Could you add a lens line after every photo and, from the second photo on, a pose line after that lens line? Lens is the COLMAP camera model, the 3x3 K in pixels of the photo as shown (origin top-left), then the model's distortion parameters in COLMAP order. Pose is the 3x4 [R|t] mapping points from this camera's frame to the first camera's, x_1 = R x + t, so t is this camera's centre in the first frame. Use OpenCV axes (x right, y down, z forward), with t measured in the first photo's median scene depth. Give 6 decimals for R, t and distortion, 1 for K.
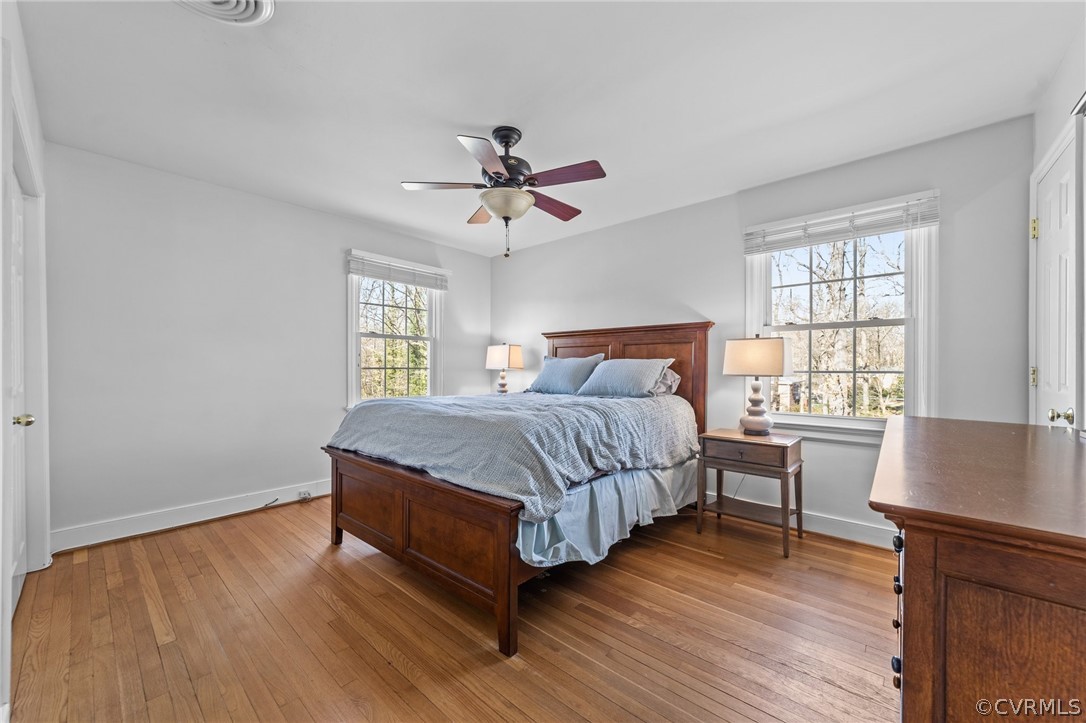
lens RADIAL K [[418.6, 0, 537.4], [0, 418.6, 366.7], [0, 0, 1]] dist [-0.012203, 0.006005]
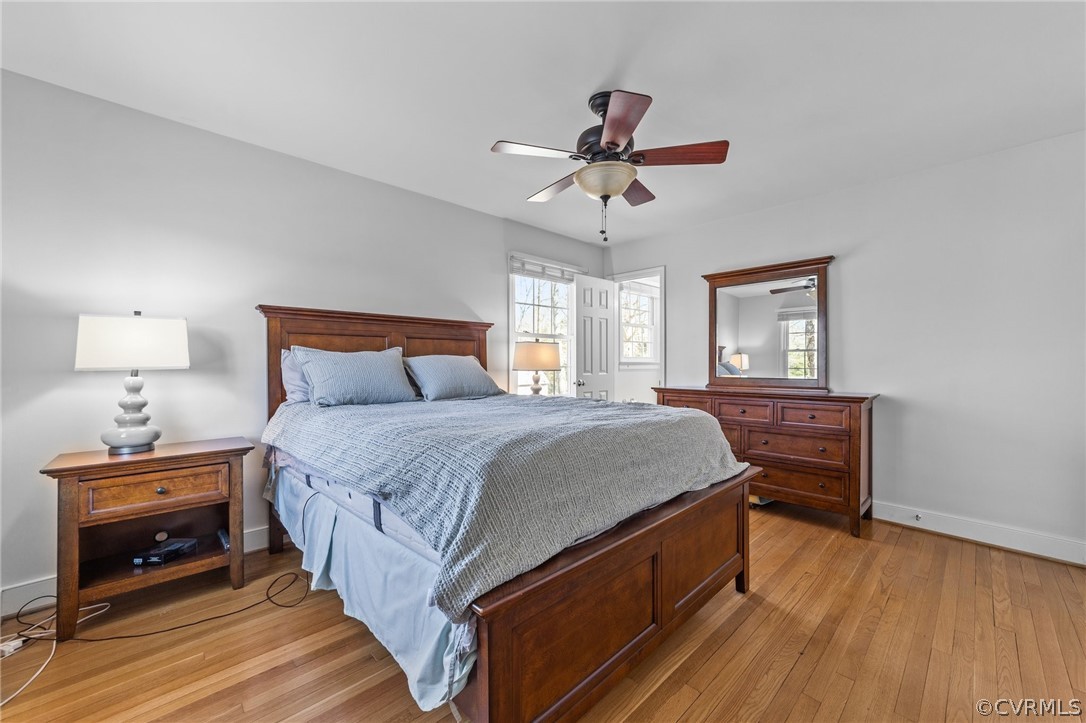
lens RADIAL K [[418.6, 0, 538.4], [0, 418.6, 362.7], [0, 0, 1]] dist [-0.012203, 0.006005]
pose [[0.086302, -0.005746, 0.996252, -0.638043], [-0.003536, 0.999975, 0.006074, -0.008255], [-0.996263, -0.004046, 0.086280, 0.707631]]
